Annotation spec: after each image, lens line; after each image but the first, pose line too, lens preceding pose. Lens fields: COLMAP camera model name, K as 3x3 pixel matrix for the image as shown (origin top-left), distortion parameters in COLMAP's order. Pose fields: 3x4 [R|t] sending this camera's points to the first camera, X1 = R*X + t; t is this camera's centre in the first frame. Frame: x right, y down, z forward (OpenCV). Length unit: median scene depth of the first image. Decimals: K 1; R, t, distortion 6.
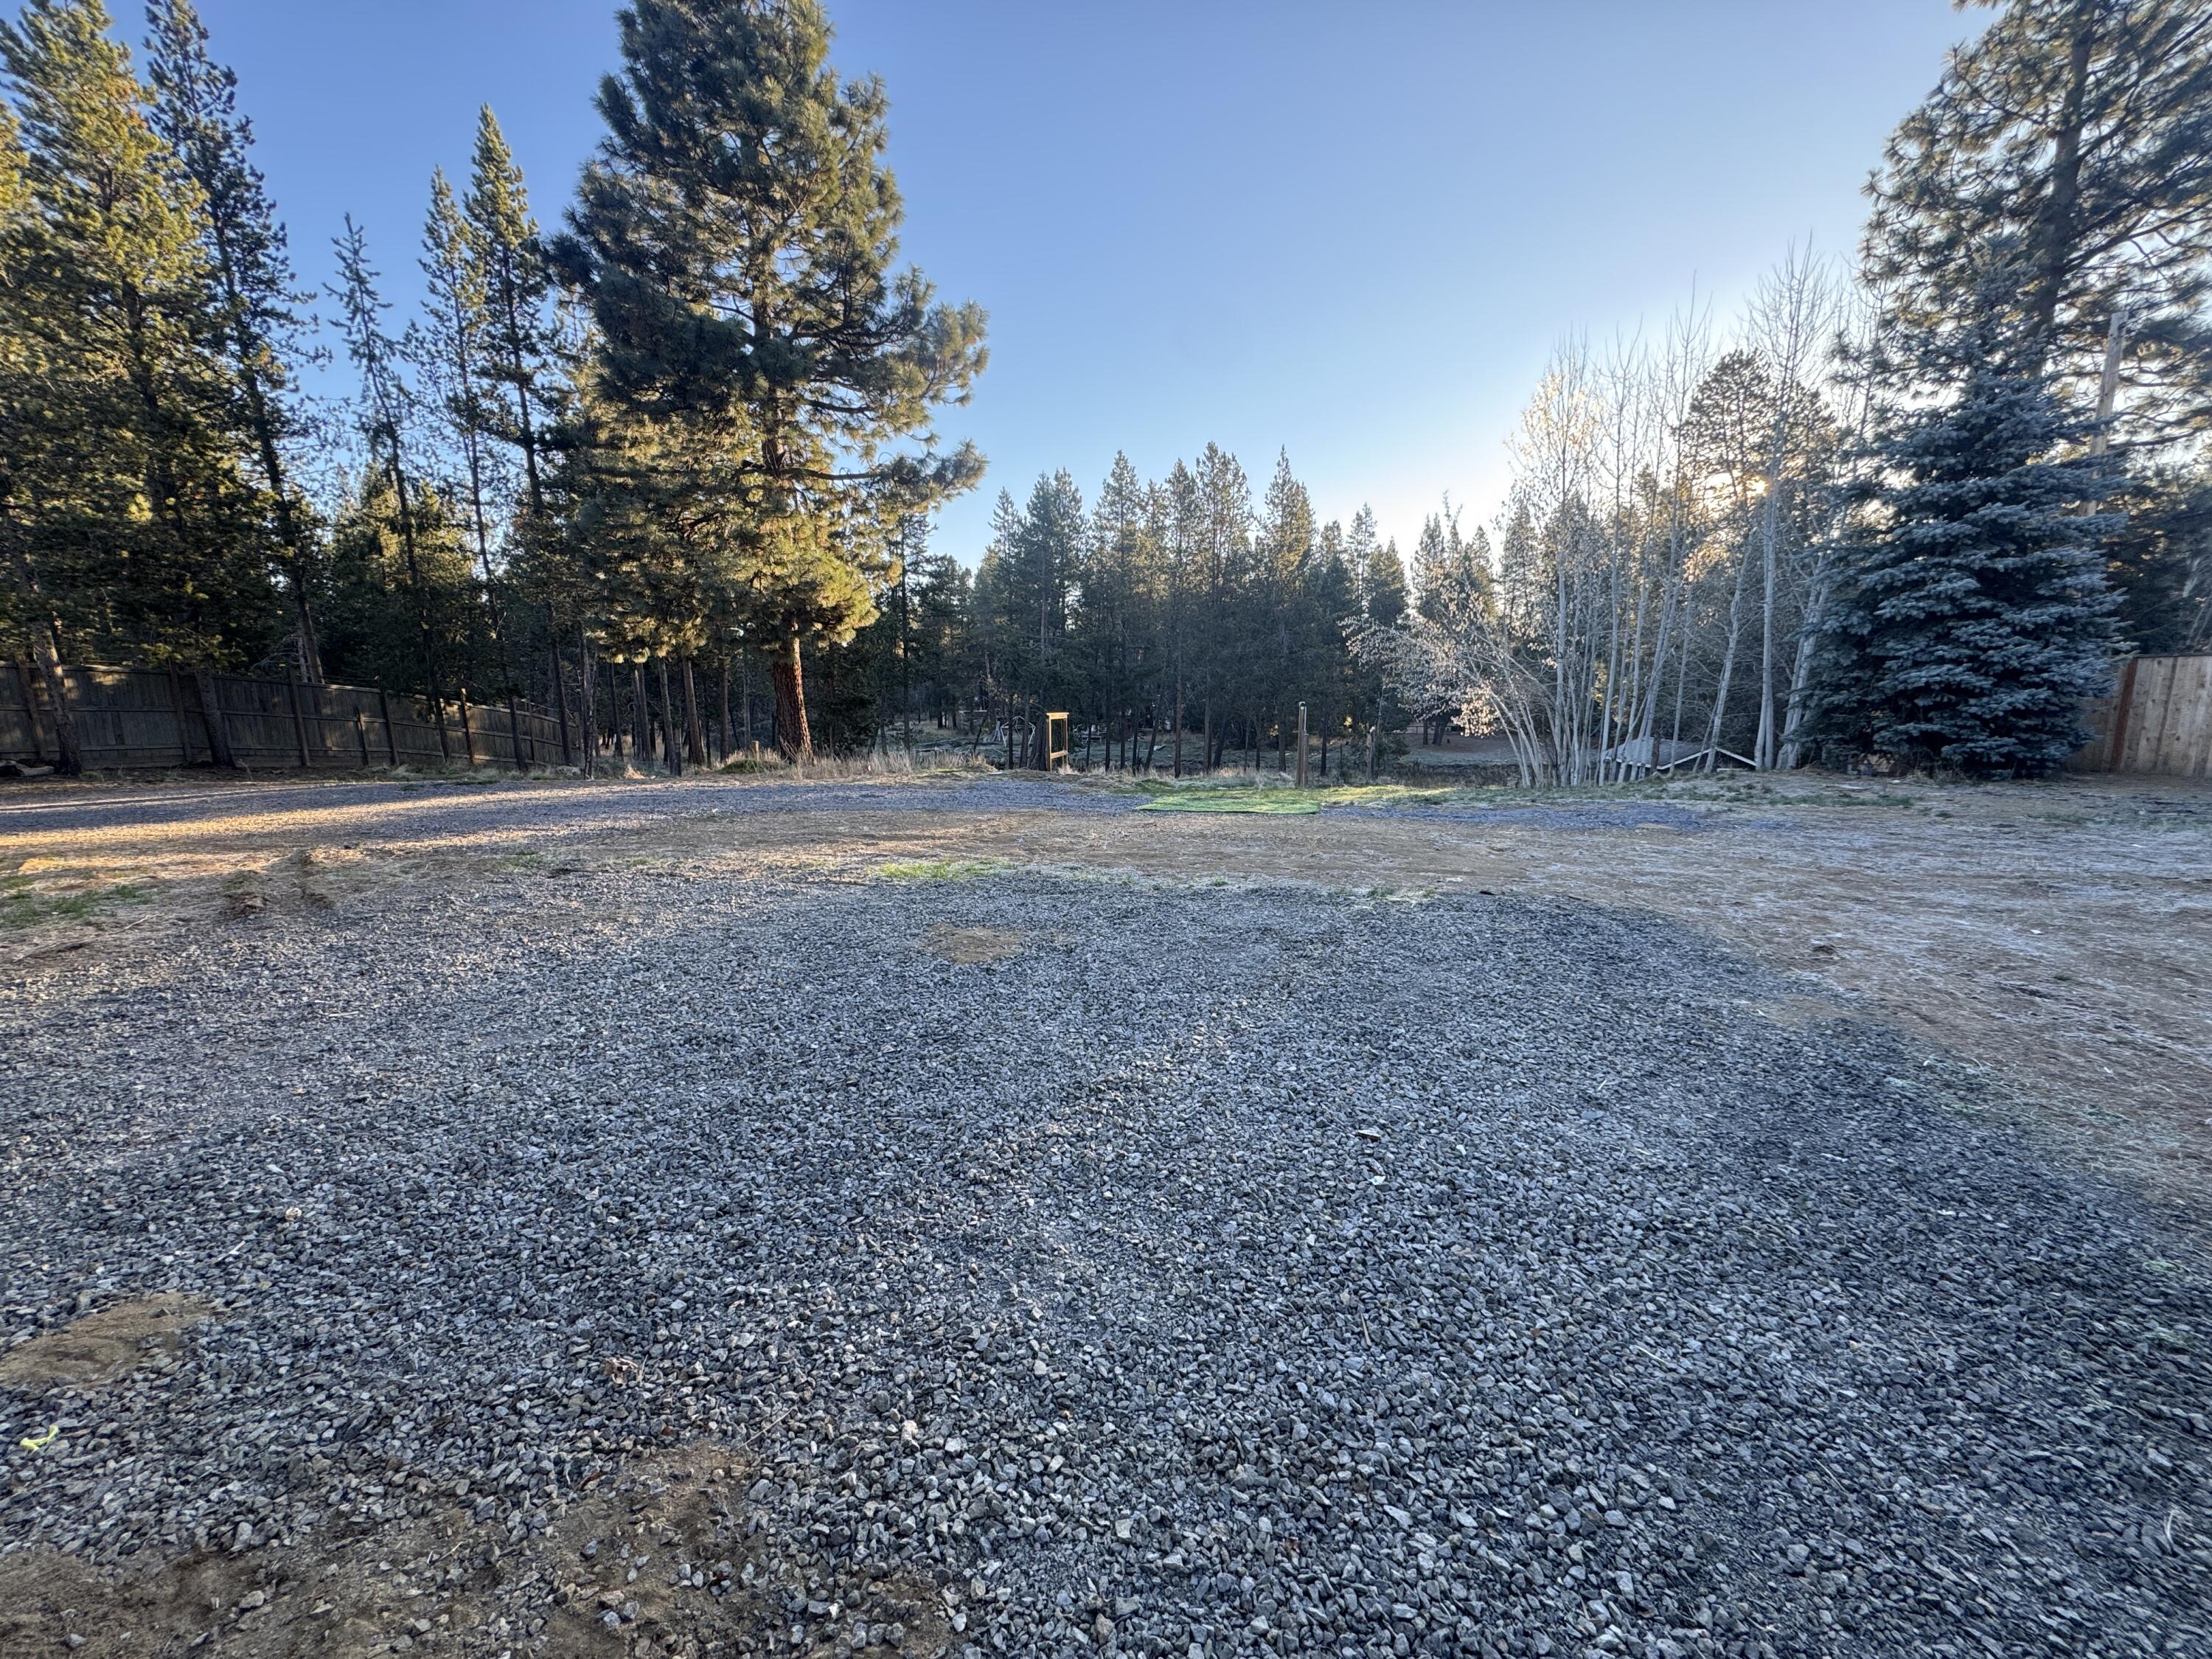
lens RADIAL K [[877.0, 0, 1107.1], [0, 877.0, 821.6], [0, 0, 1]] dist [-0.000028, 0.000276]
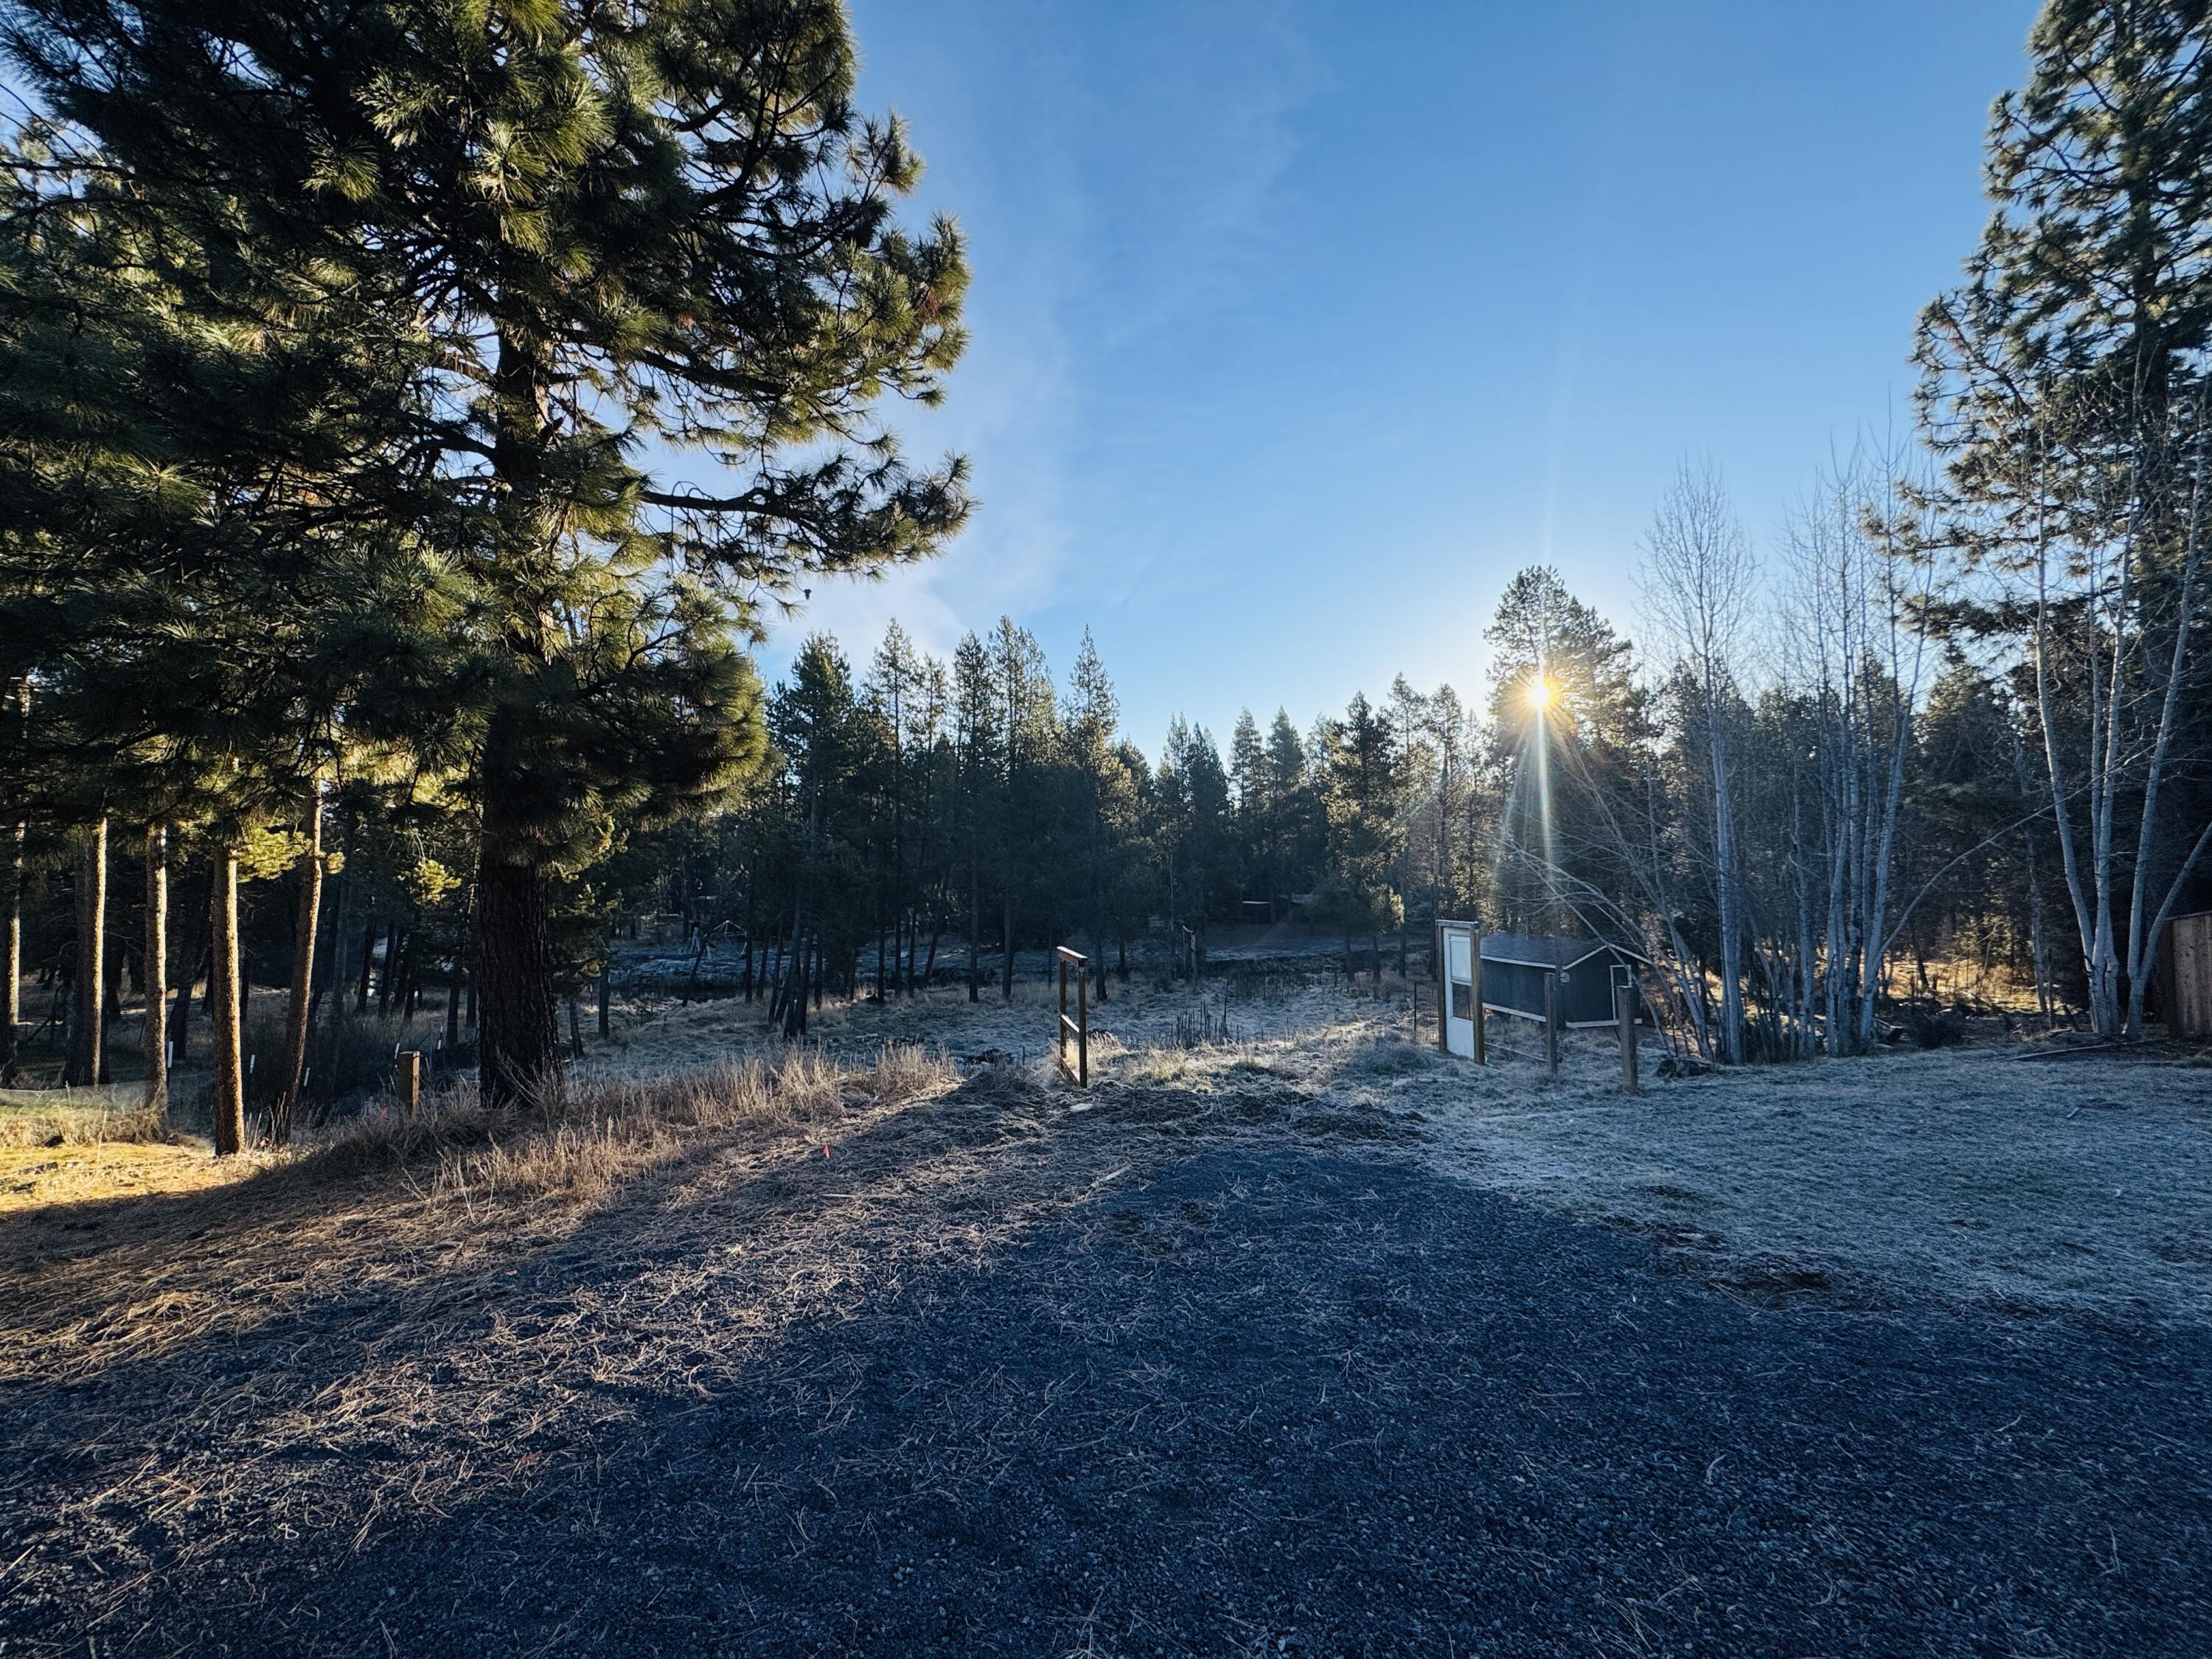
lens RADIAL K [[878.8, 0, 1100.3], [0, 878.8, 823.6], [0, 0, 1]] dist [-0.000756, -0.000221]
pose [[0.941146, 0.009432, 0.337870, -0.087757], [0.063429, 0.976923, -0.203956, -0.034563], [-0.331997, 0.213383, 0.918829, 0.181083]]
